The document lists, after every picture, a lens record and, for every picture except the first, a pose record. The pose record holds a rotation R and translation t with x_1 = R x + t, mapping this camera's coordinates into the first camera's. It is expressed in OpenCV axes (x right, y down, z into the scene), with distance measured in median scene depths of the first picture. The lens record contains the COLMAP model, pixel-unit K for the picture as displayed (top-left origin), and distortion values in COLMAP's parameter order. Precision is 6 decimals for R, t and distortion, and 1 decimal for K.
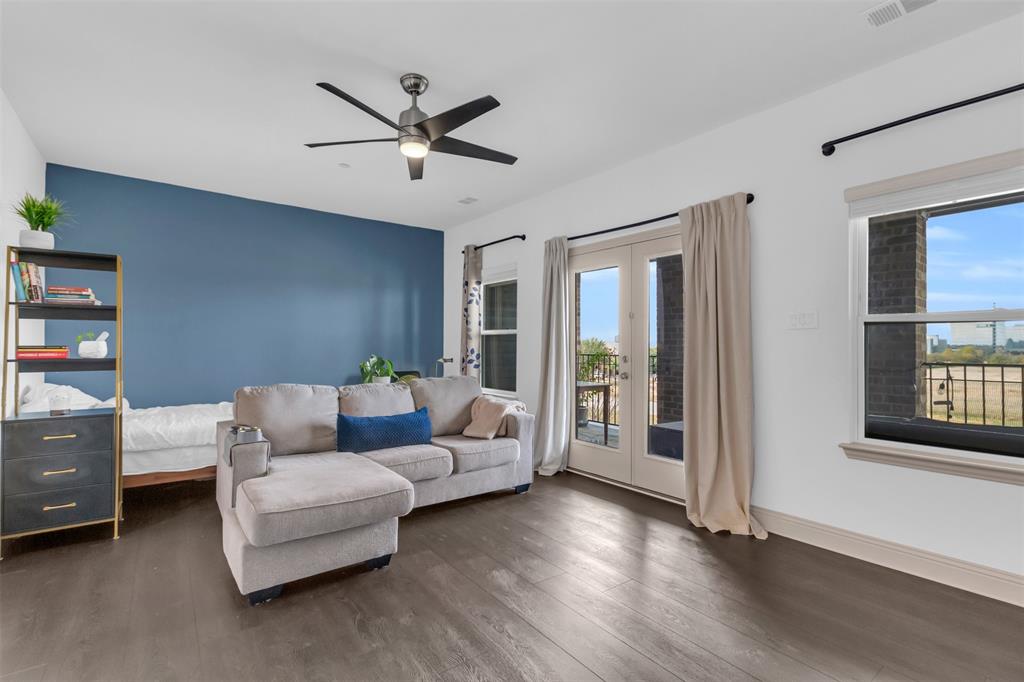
lens RADIAL K [[473.1, 0, 512.6], [0, 473.1, 346.4], [0, 0, 1]] dist [0.005219, -0.001103]
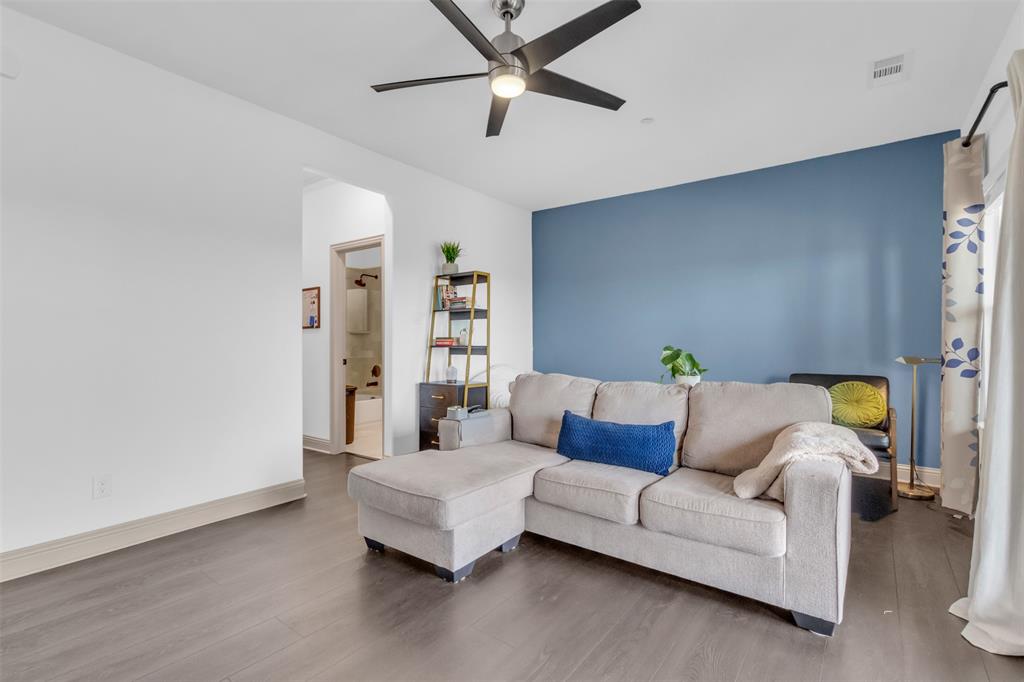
lens RADIAL K [[473.1, 0, 507.3], [0, 473.1, 338.9], [0, 0, 1]] dist [0.005219, -0.001103]
pose [[0.278719, -0.007723, -0.960342, 0.404861], [0.001187, 0.999970, -0.007697, 0.012177], [0.960372, 0.001006, 0.278720, 0.564883]]
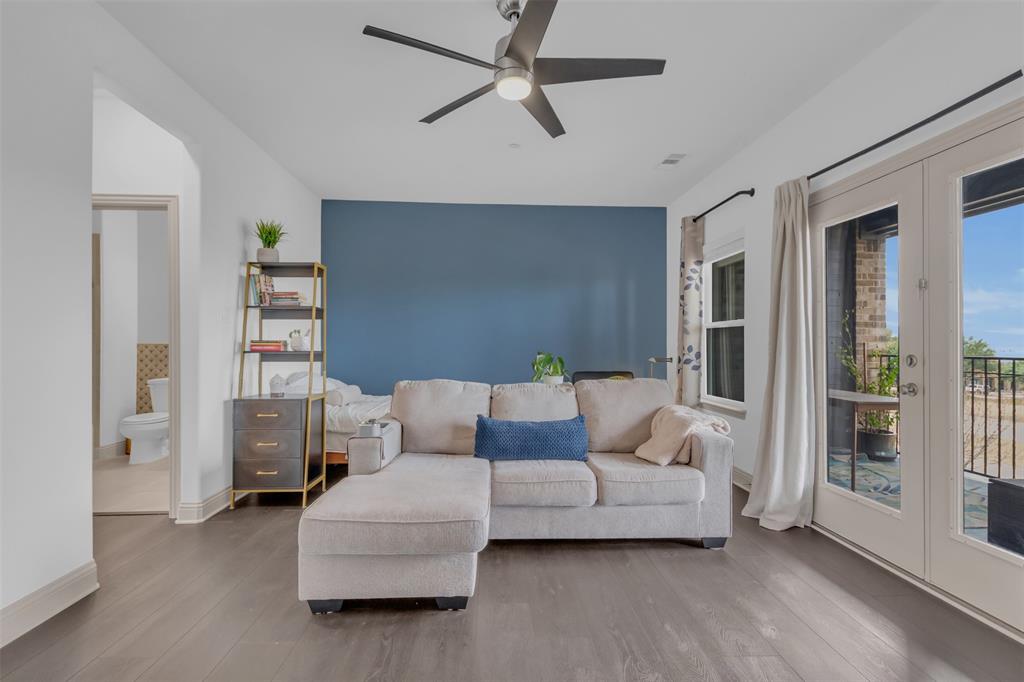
lens RADIAL K [[473.1, 0, 510.7], [0, 473.1, 345.5], [0, 0, 1]] dist [0.005219, -0.001103]
pose [[0.825858, -0.000945, -0.563877, 0.169196], [-0.001573, 0.999991, -0.003980, 0.011965], [0.563875, 0.004174, 0.825849, 0.251513]]
